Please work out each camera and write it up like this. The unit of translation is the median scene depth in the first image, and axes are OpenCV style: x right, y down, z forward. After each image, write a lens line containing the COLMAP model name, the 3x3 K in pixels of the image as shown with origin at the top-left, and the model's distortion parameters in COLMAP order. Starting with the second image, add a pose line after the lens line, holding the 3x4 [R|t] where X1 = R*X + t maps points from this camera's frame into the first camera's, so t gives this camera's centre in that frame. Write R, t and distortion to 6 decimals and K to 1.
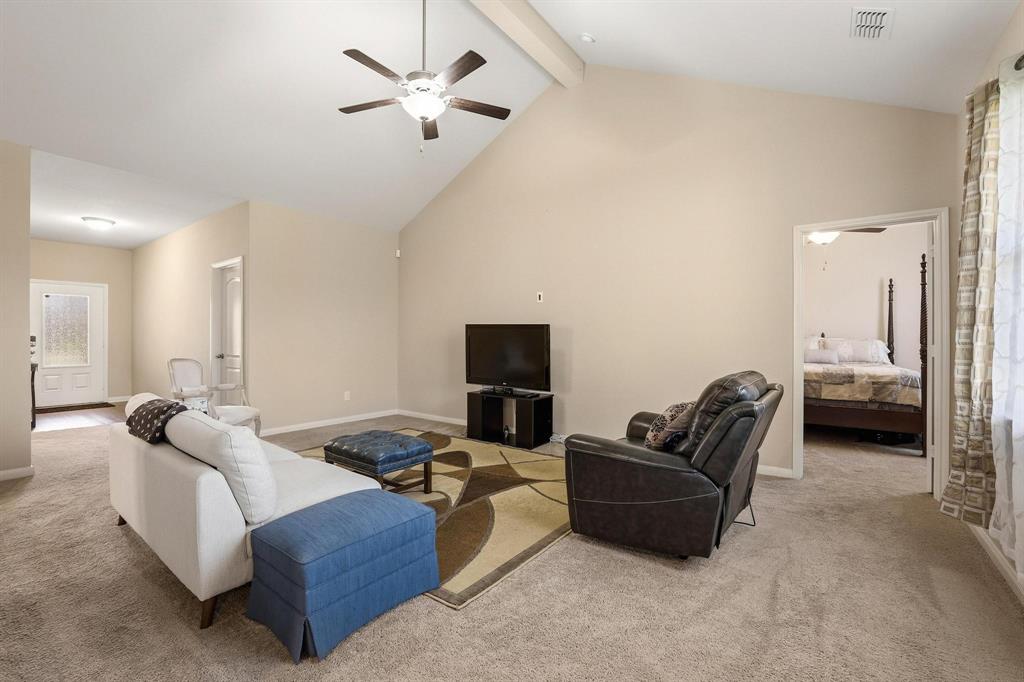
lens RADIAL K [[439.3, 0, 507.7], [0, 439.3, 337.9], [0, 0, 1]] dist [-0.023328, 0.009839]
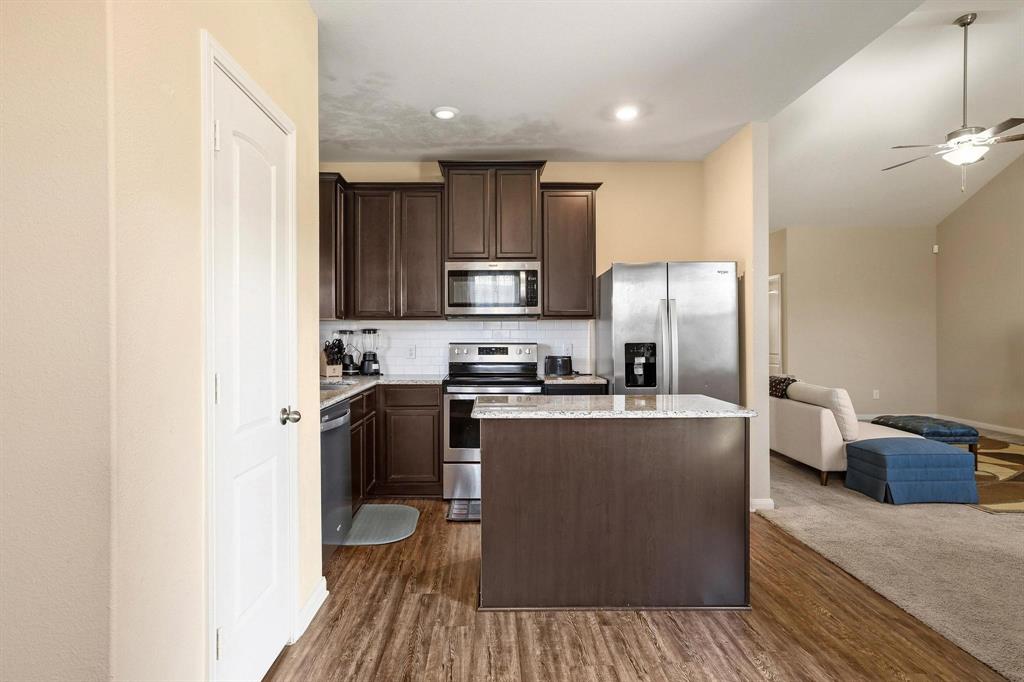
lens RADIAL K [[554.2, 0, 484.7], [0, 554.2, 332.3], [0, 0, 1]] dist [0.002235, 0.002582]
pose [[0.604902, -0.008610, -0.796253, 0.334264], [0.006208, 0.999962, -0.006097, -0.035481], [0.796275, -0.001255, 0.604933, -1.469286]]
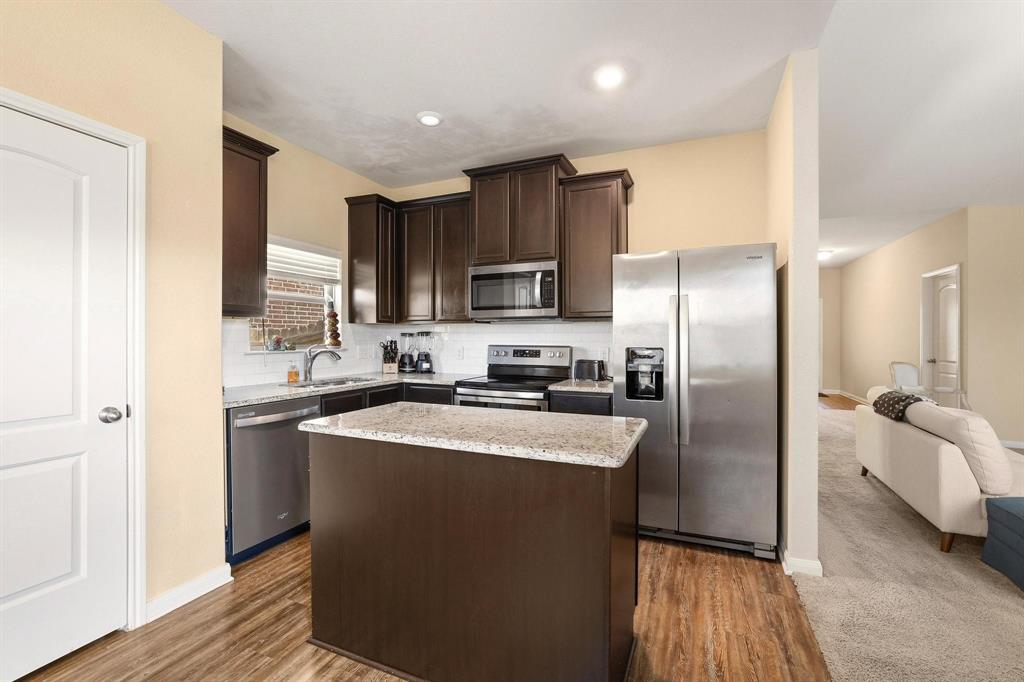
lens RADIAL K [[439.3, 0, 507.7], [0, 439.3, 337.9], [0, 0, 1]] dist [-0.023328, 0.009839]
pose [[0.234327, -0.001822, -0.972156, 0.290004], [0.001764, 0.999997, -0.001449, -0.034214], [0.972156, -0.001375, 0.234329, -0.597903]]
